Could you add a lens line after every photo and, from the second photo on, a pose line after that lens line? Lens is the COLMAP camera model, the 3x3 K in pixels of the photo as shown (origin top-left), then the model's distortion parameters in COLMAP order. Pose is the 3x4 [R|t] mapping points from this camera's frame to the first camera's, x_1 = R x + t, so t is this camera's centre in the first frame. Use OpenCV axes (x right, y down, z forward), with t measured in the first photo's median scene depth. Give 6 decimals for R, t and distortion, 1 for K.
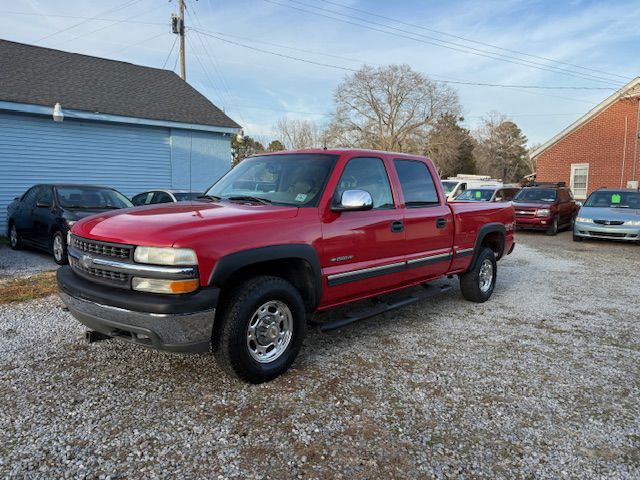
lens RADIAL K [[449.9, 0, 316.6], [0, 449.9, 237.9], [0, 0, 1]] dist [0.049501, -0.059524]
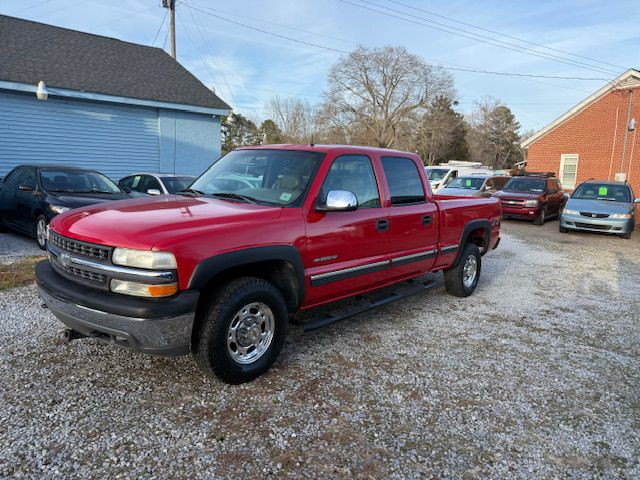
lens RADIAL K [[449.6, 0, 319.6], [0, 449.6, 239.0], [0, 0, 1]] dist [0.045130, -0.052040]
pose [[0.999483, 0.019629, 0.025472, 0.016509], [-0.020742, 0.998806, 0.044224, -0.041531], [-0.024574, -0.044730, 0.998697, 0.004391]]
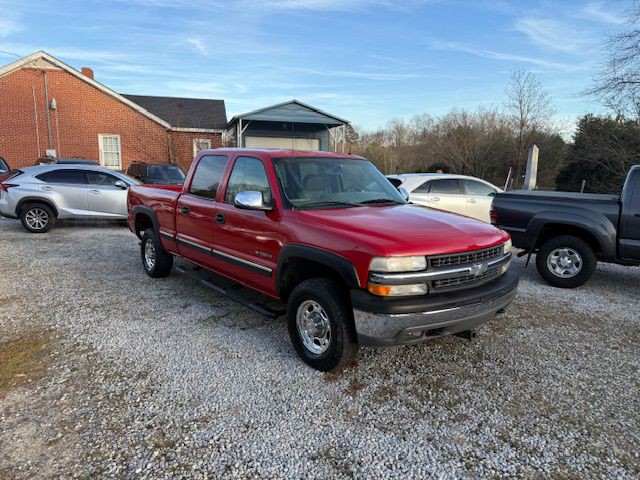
lens RADIAL K [[449.2, 0, 318.0], [0, 449.2, 238.7], [0, 0, 1]] dist [0.043193, -0.047984]
pose [[0.129188, -0.177460, 0.975612, -1.376727], [0.085528, 0.982184, 0.167330, -0.203437], [-0.987925, 0.061825, 0.142065, 1.047582]]
